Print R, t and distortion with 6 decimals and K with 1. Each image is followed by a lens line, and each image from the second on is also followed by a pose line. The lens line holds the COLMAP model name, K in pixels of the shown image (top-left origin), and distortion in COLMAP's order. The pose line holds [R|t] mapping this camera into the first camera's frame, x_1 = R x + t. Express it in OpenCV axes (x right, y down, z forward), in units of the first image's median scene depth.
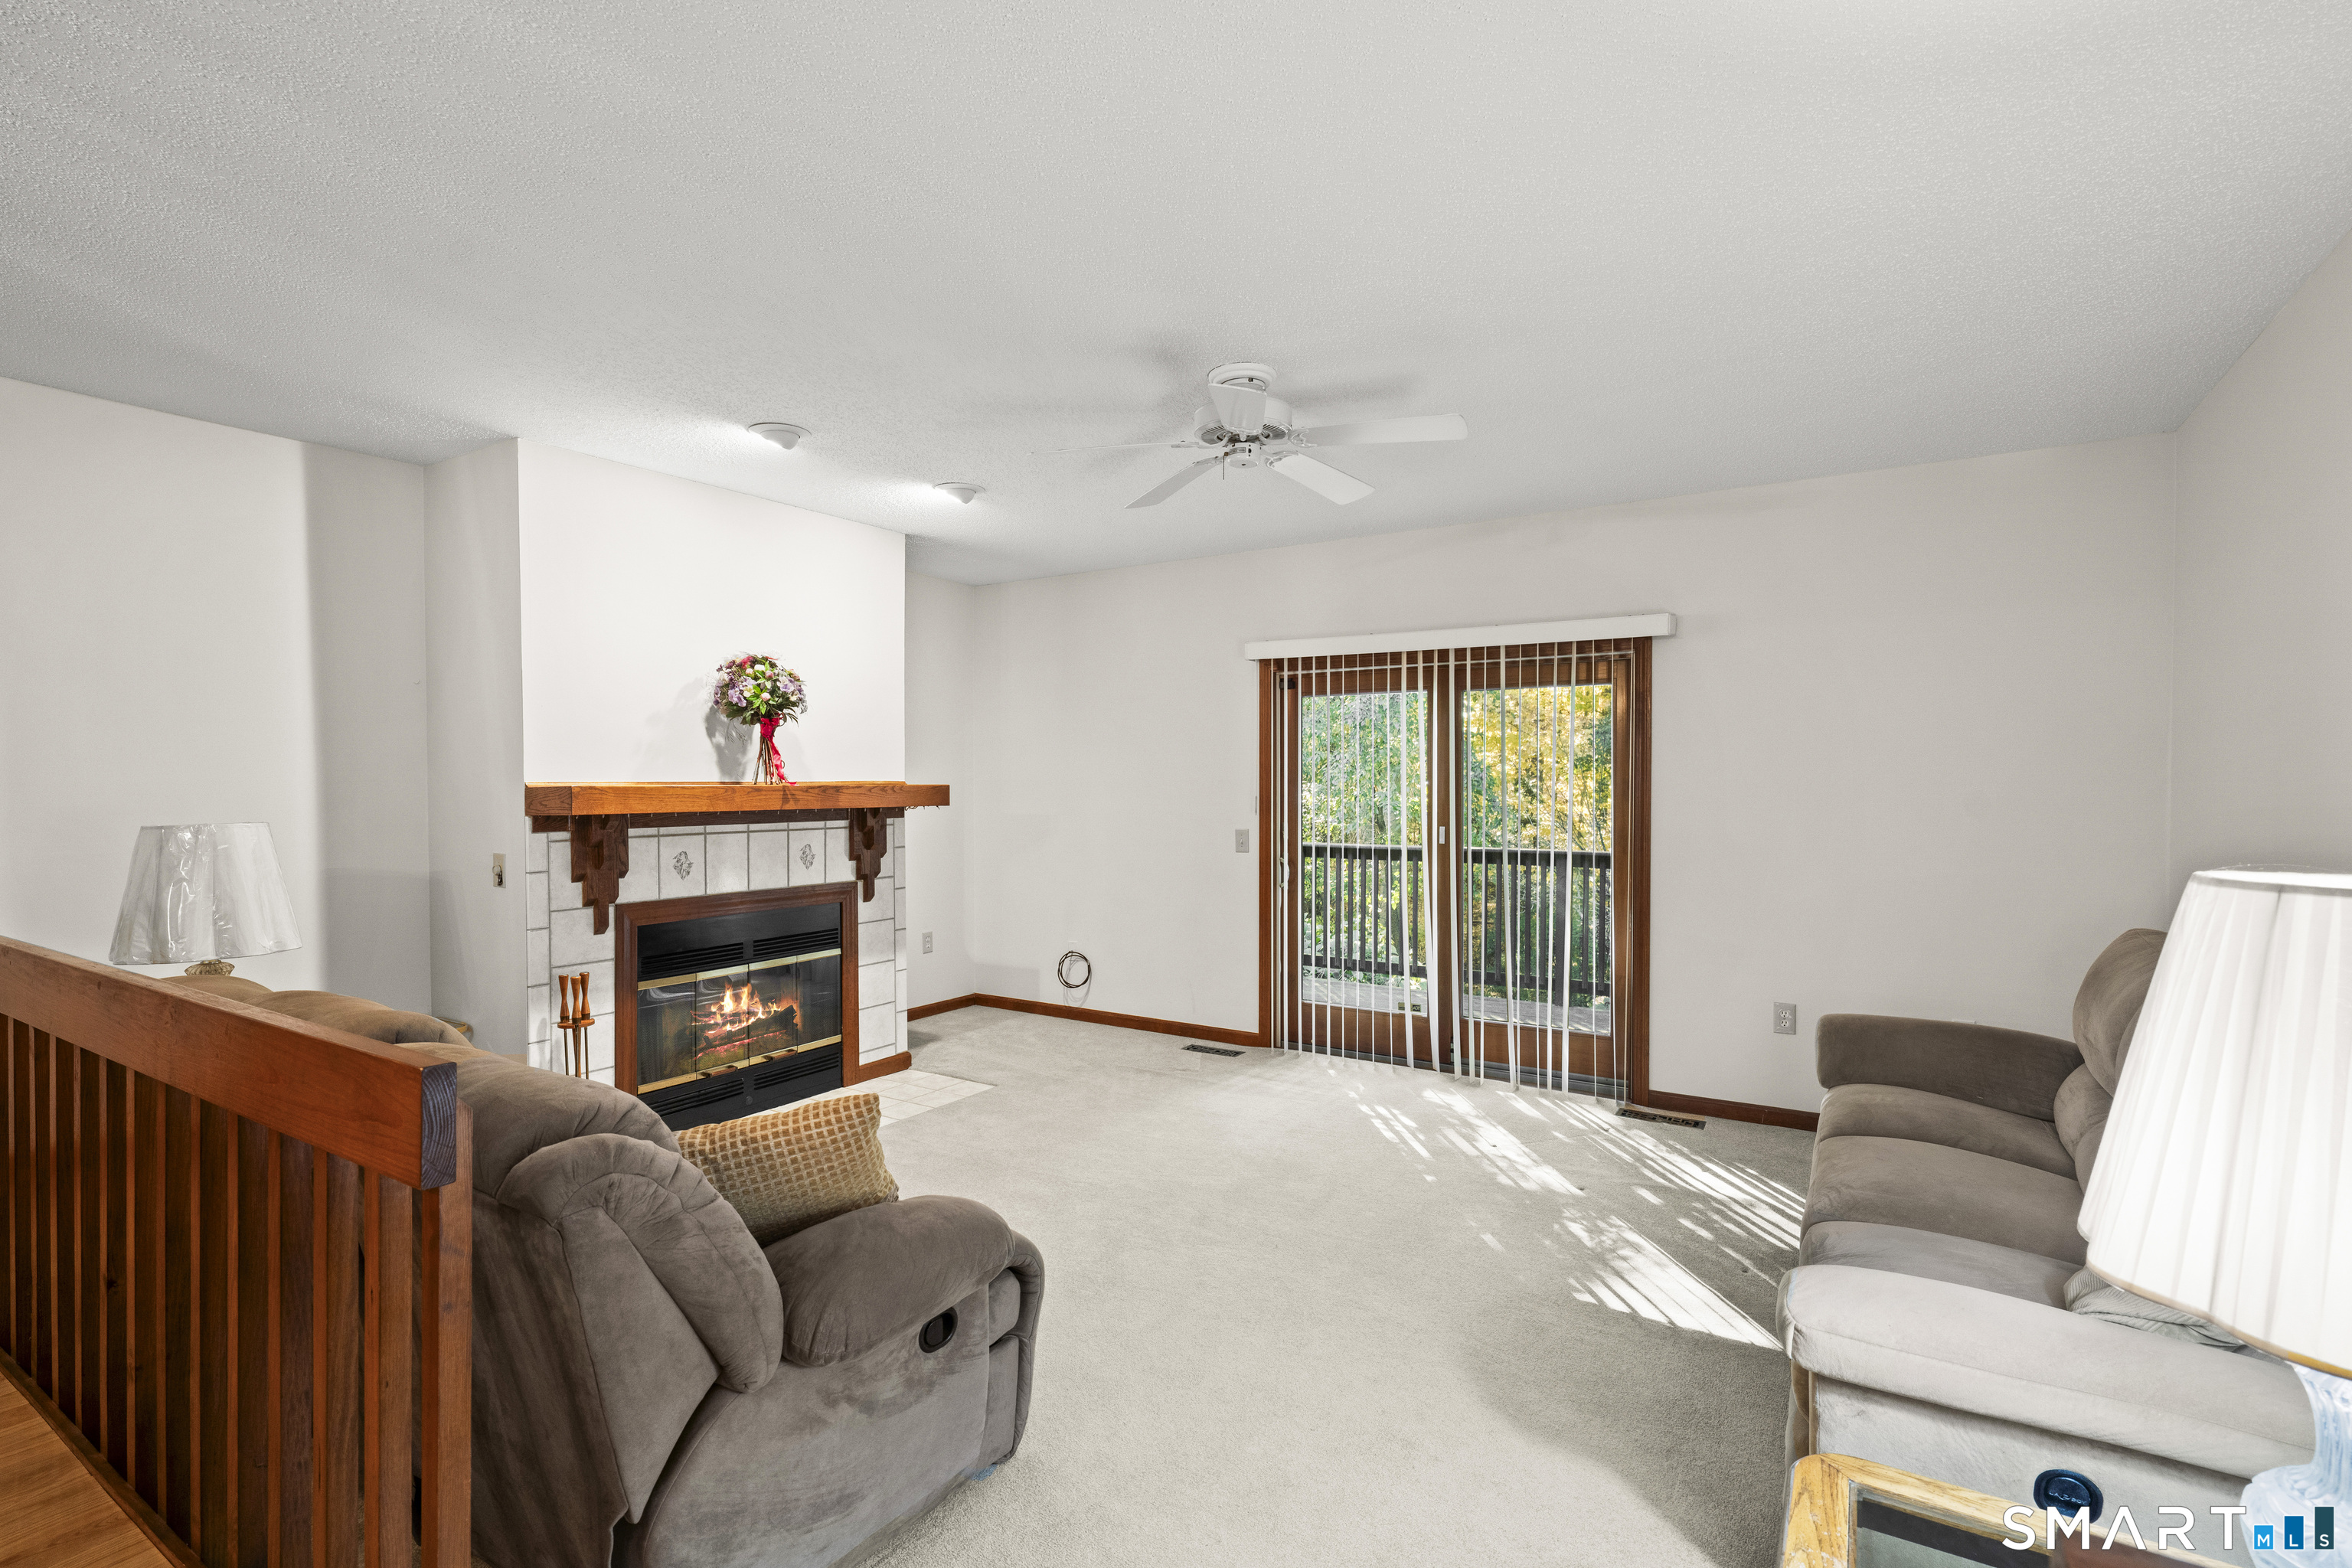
lens RADIAL K [[1097.5, 0, 1156.0], [0, 1097.5, 804.7], [0, 0, 1]] dist [-0.001497, -0.000424]
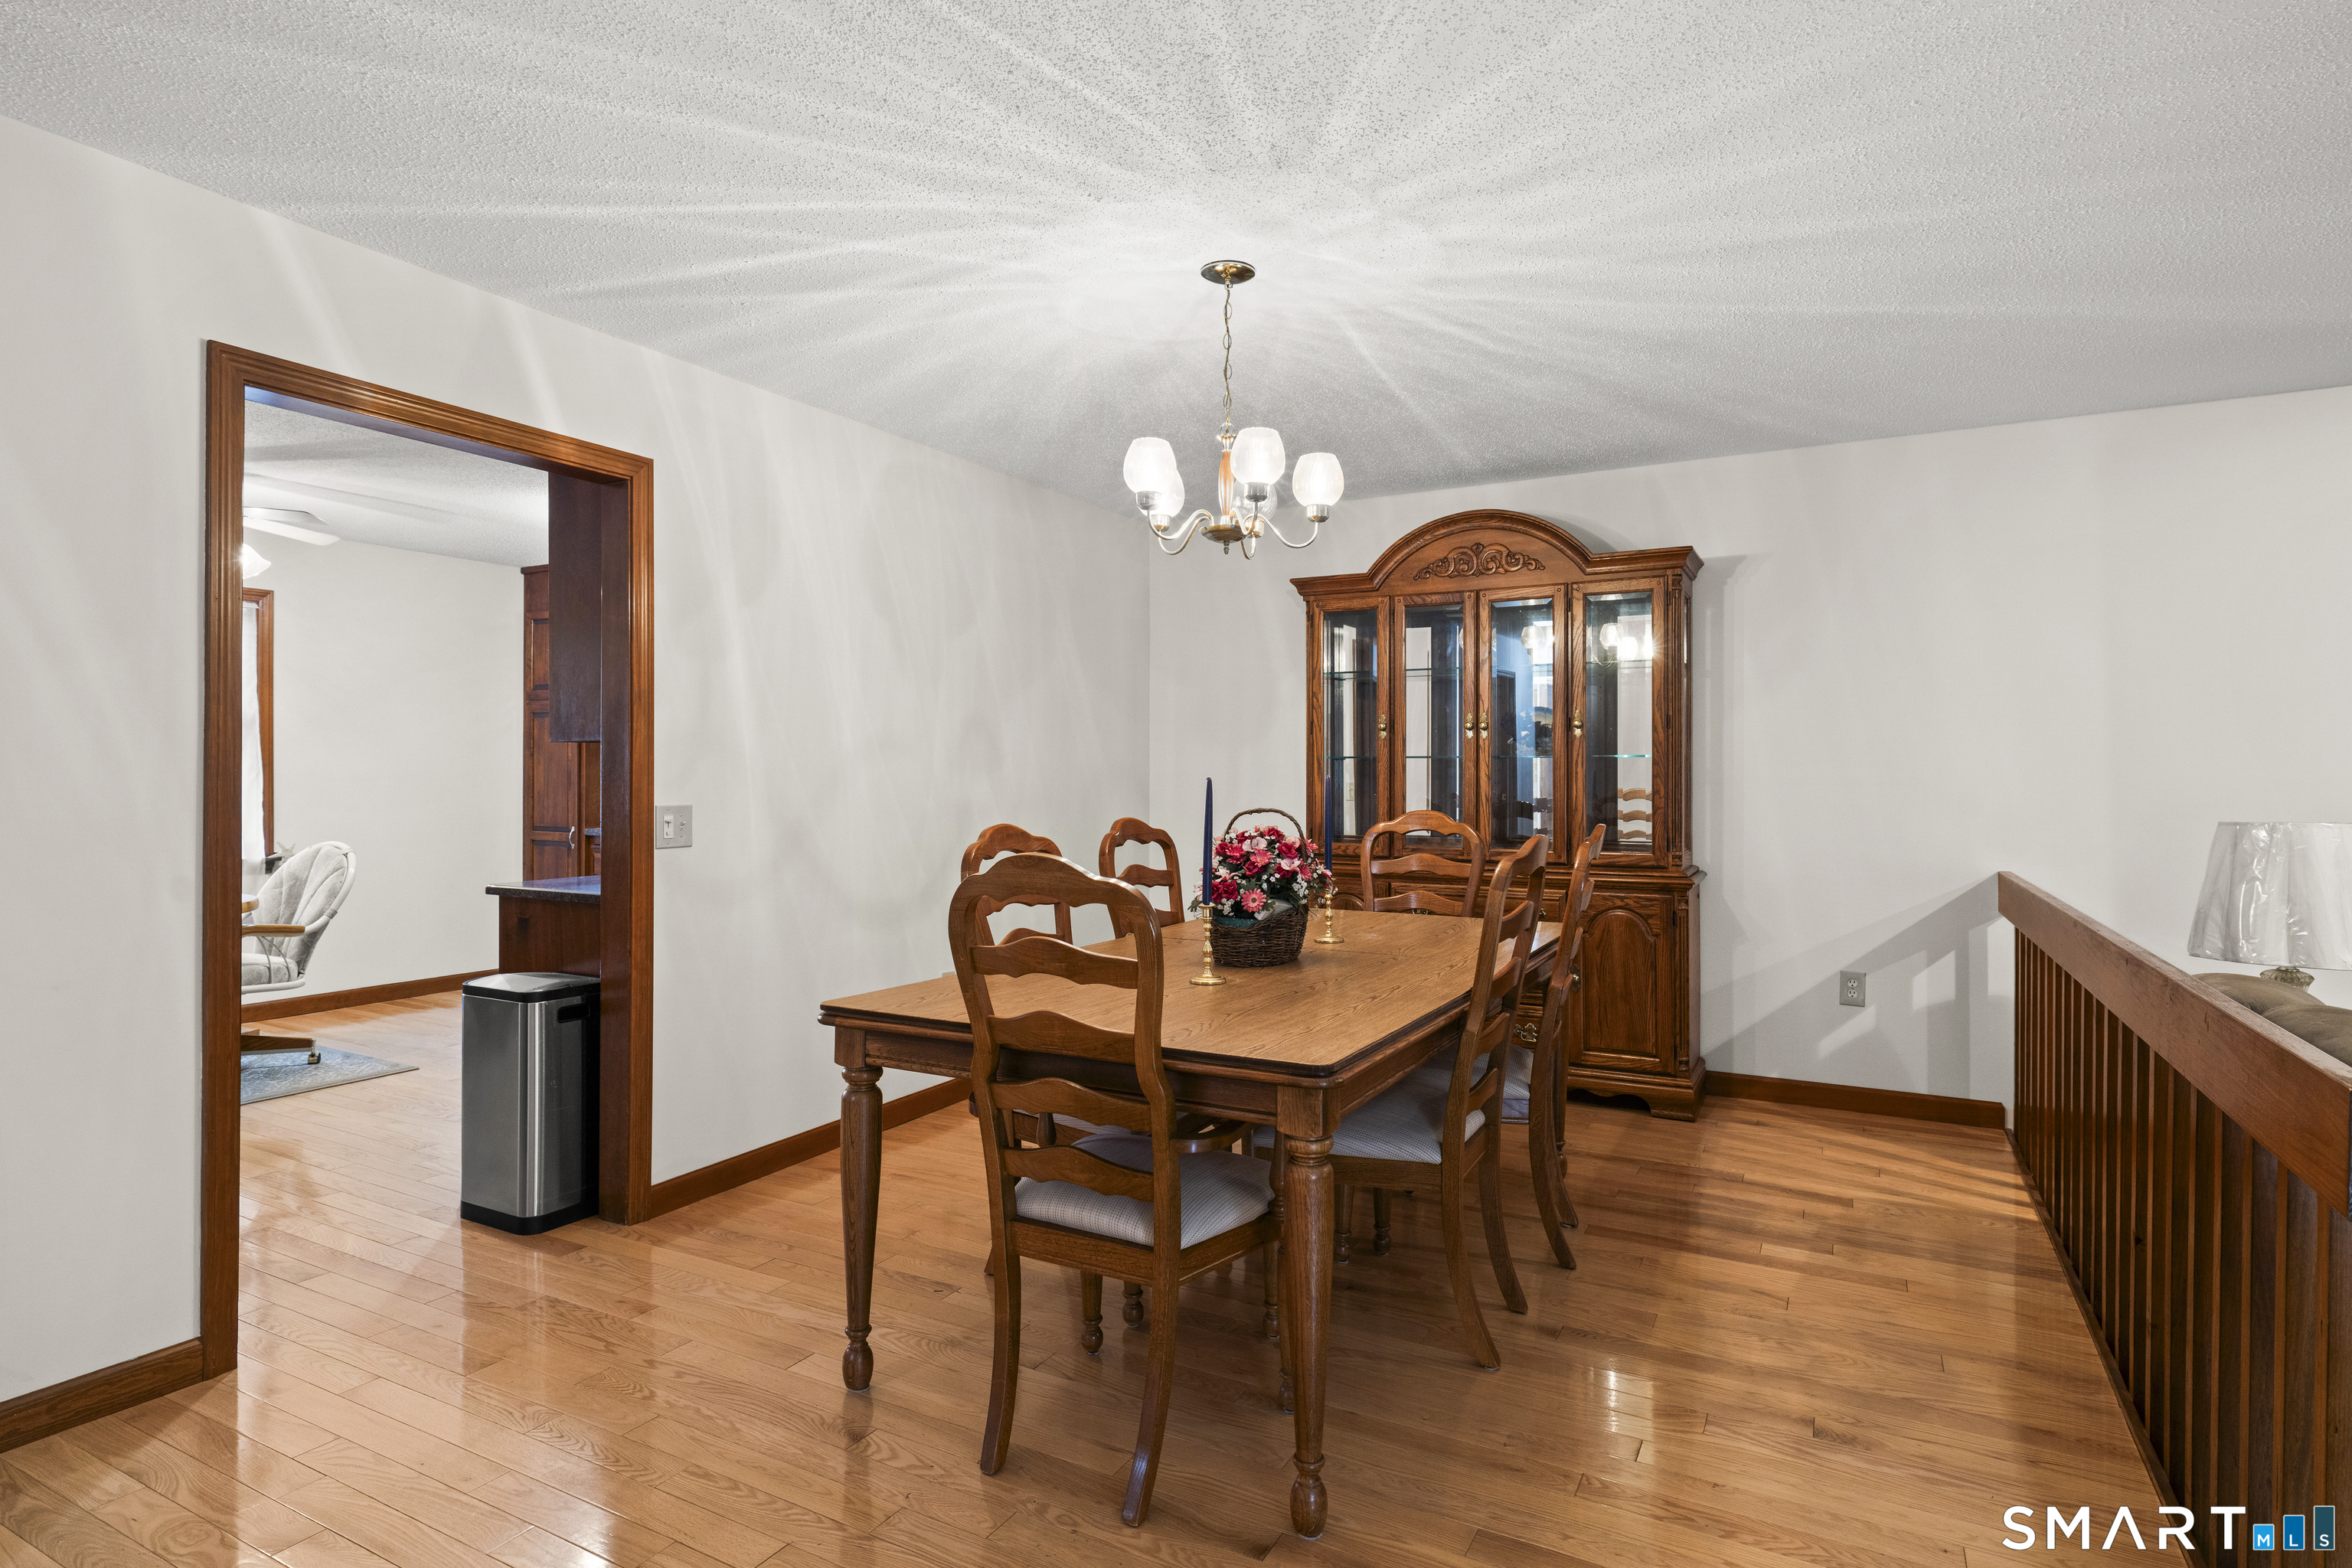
lens RADIAL K [[1207.5, 0, 1189.4], [0, 1207.5, 769.1], [0, 0, 1]] dist [-0.001168, -0.000171]
pose [[0.075391, -0.001470, -0.997153, 0.069459], [-0.025052, 0.999680, -0.003368, -0.000931], [0.996839, 0.025235, 0.075330, -0.017050]]
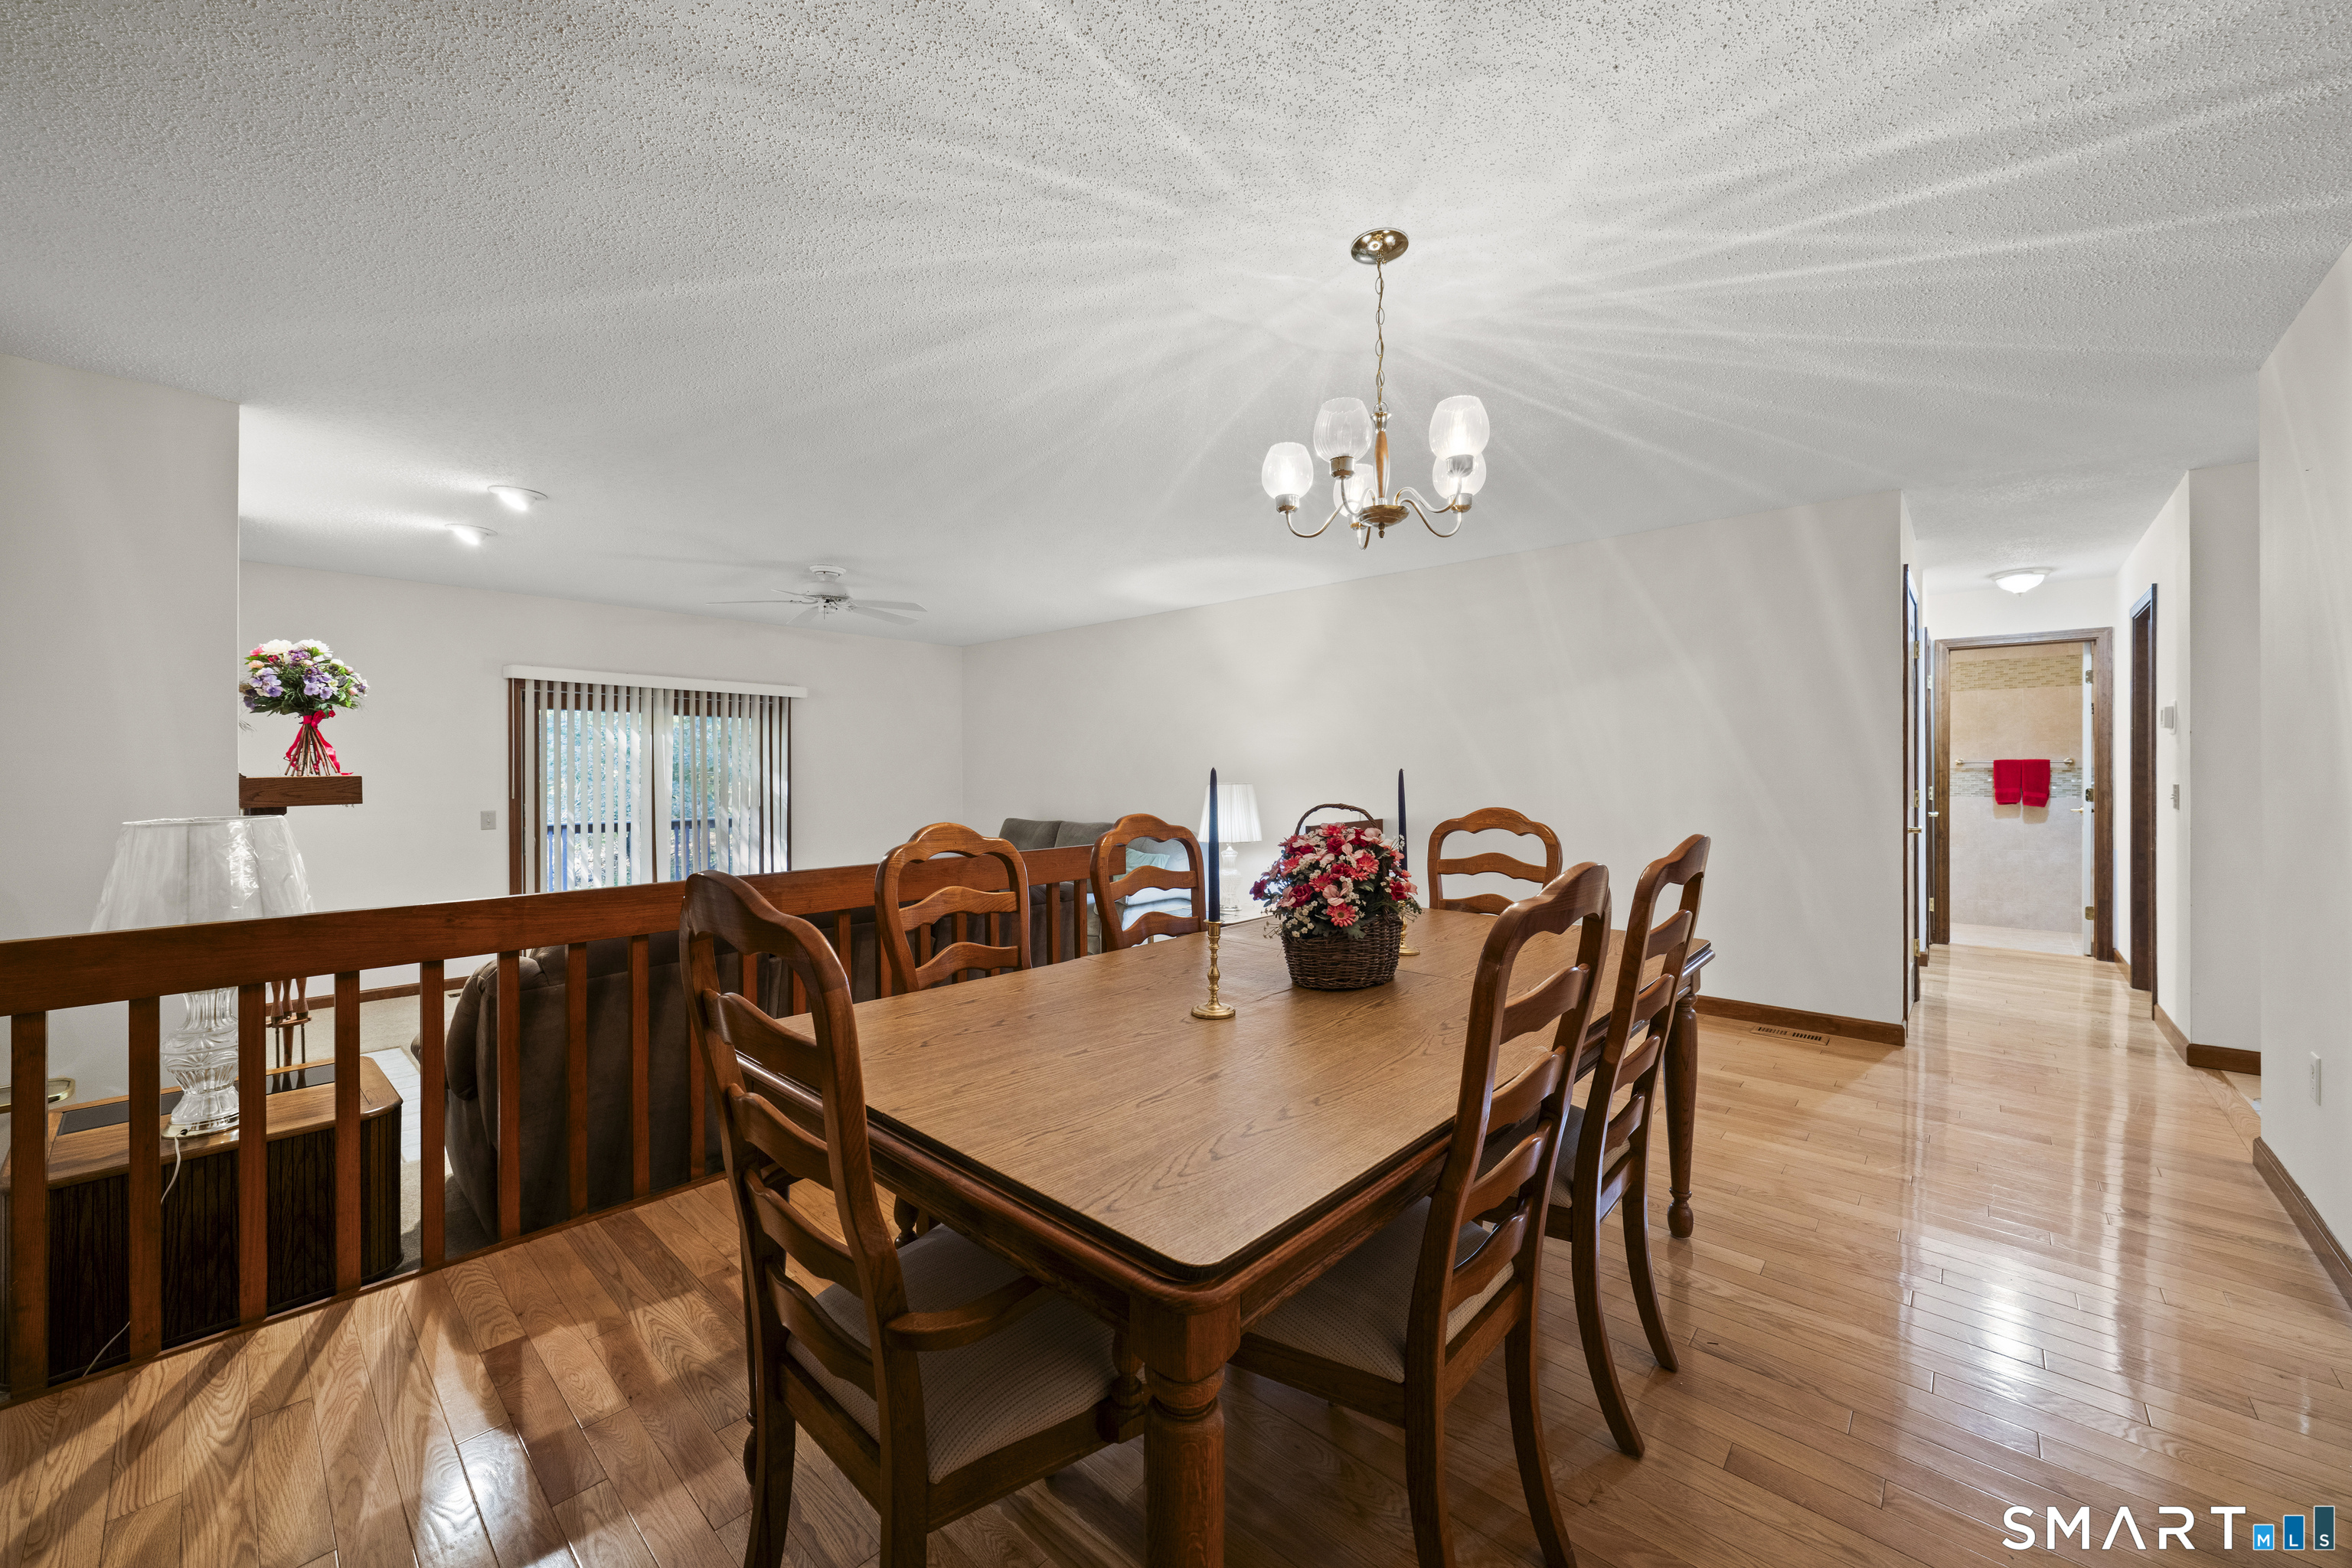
lens RADIAL K [[891.2, 0, 1165.2], [0, 891.2, 778.7], [0, 0, 1]] dist [-0.003579, 0.000180]
pose [[0.168732, -0.009681, 0.985614, -0.977567], [0.022367, 0.999732, 0.005991, -0.001559], [-0.985408, 0.021035, 0.168903, 0.077879]]
